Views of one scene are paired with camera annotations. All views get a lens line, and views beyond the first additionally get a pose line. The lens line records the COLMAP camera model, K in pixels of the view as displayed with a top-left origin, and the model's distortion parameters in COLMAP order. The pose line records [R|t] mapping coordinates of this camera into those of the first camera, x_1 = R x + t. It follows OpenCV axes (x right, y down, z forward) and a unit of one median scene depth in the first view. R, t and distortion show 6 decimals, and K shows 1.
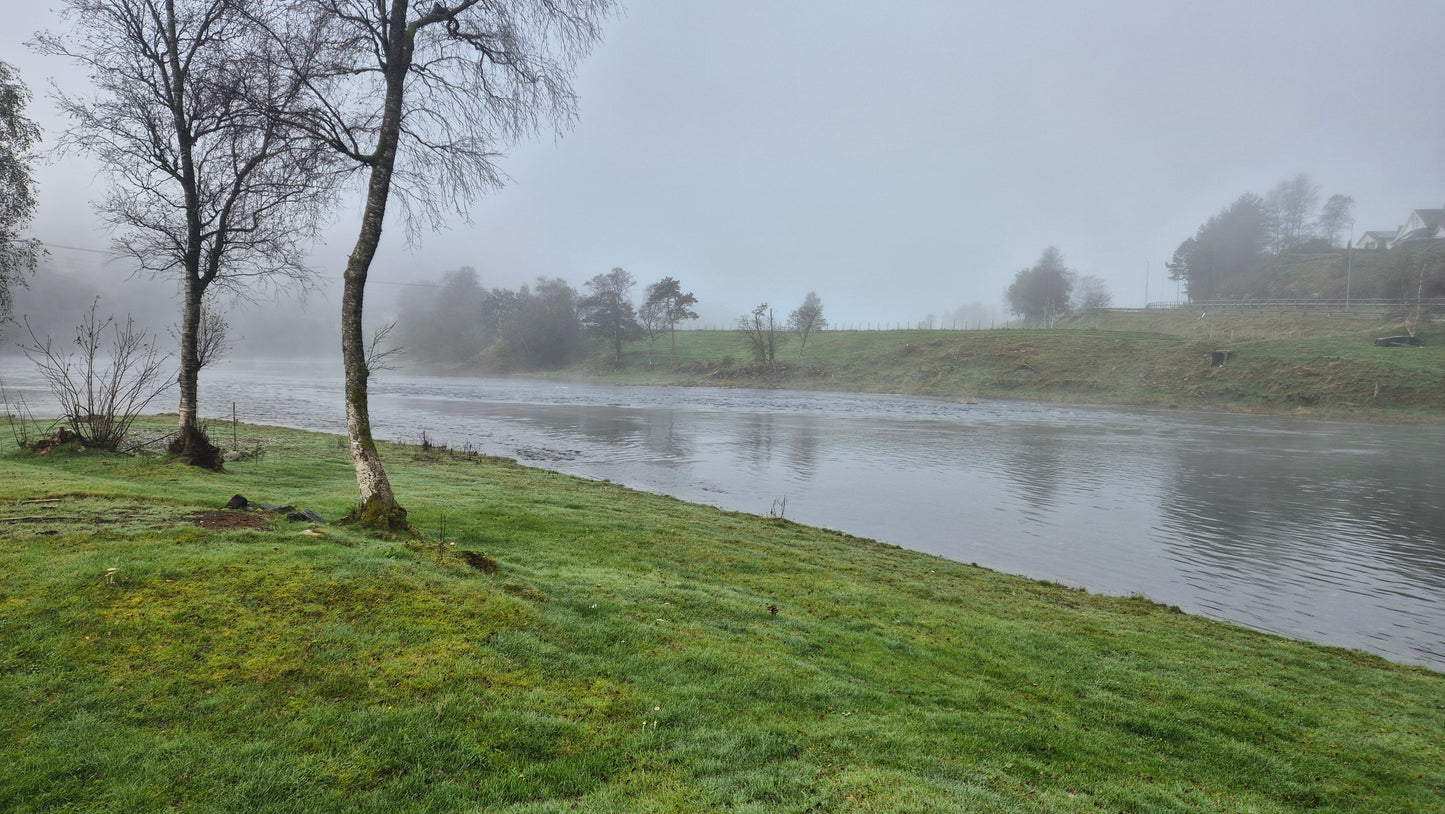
lens RADIAL K [[924.7, 0, 722.9], [0, 924.7, 429.6], [0, 0, 1]] dist [0.008072, 0.003815]
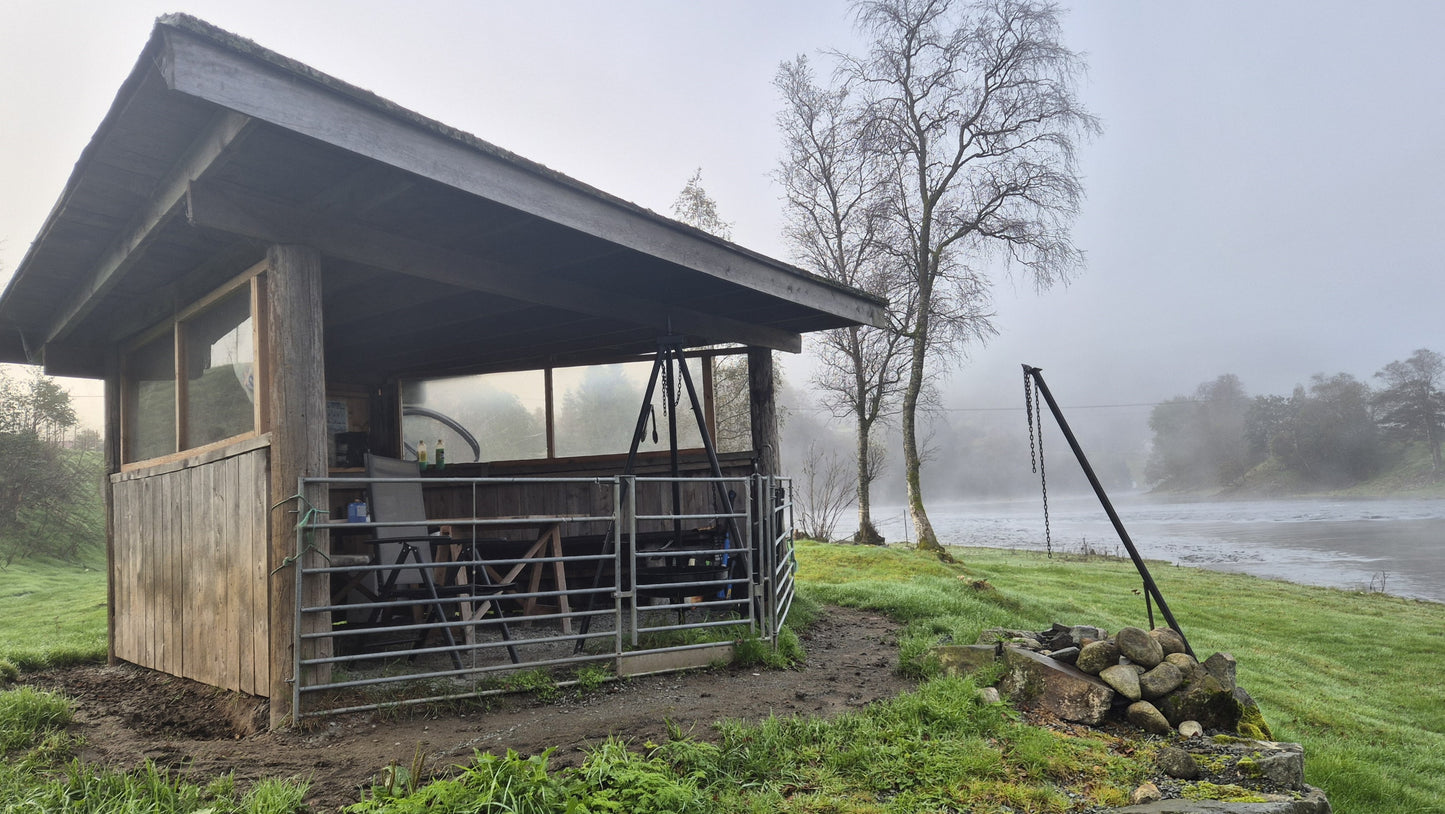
lens RADIAL K [[1336.2, 0, 722.0], [0, 1336.2, 408.4], [0, 0, 1]] dist [-0.003782, 0.000000]
pose [[0.735219, -0.119728, -0.667171, 0.655694], [0.014278, 0.986794, -0.161352, 0.151711], [0.677679, 0.109103, 0.727219, -0.662350]]
